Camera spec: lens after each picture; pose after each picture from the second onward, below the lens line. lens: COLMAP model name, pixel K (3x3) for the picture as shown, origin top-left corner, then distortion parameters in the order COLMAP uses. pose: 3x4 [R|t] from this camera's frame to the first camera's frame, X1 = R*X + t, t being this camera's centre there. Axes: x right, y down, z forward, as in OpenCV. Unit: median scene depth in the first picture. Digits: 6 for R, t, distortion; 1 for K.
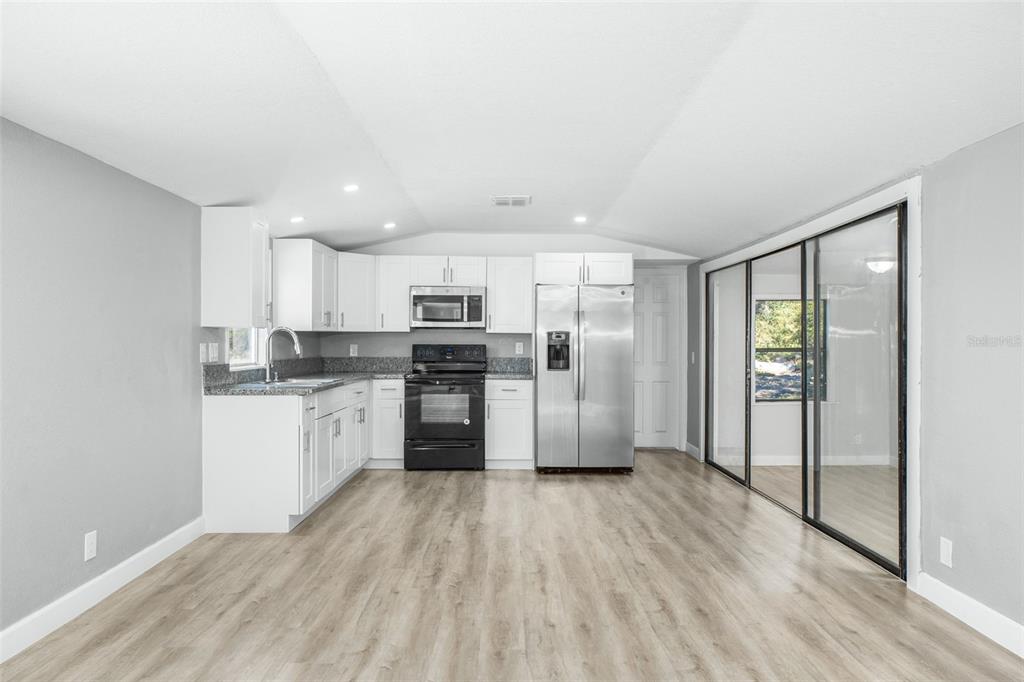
lens RADIAL K [[703.6, 0, 516.3], [0, 703.6, 337.4], [0, 0, 1]] dist [0.003211, -0.001472]
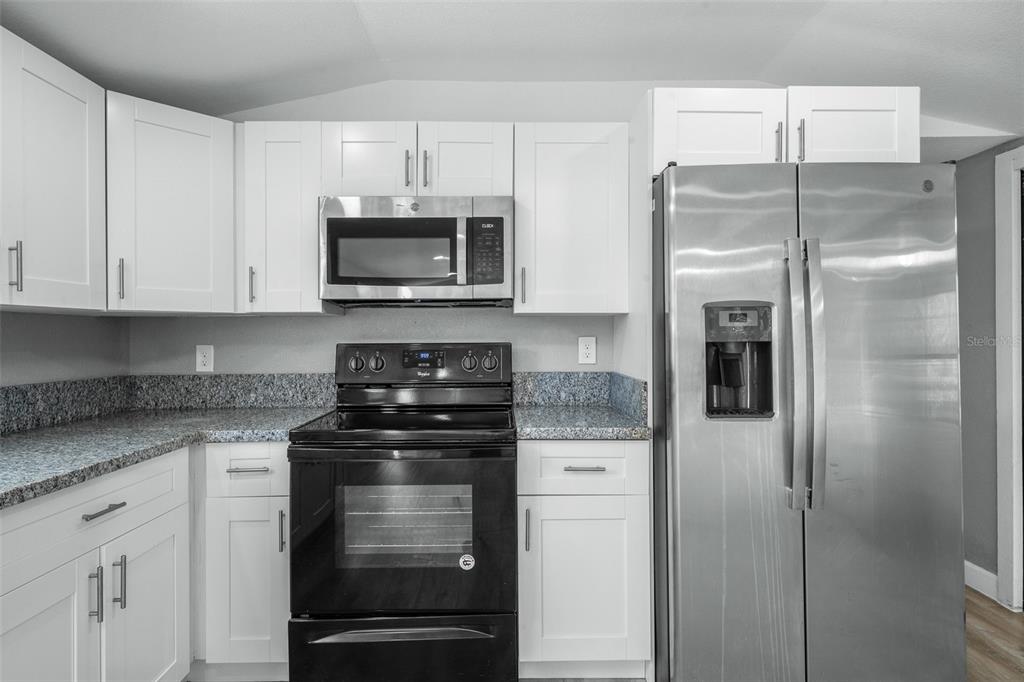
lens RADIAL K [[563.7, 0, 511.1], [0, 563.7, 334.7], [0, 0, 1]] dist [0.006598, 0.000420]
pose [[0.999949, -0.009022, 0.004564, -0.046525], [0.009035, 0.999955, -0.002805, 0.006424], [-0.004538, 0.002846, 0.999986, 0.686313]]
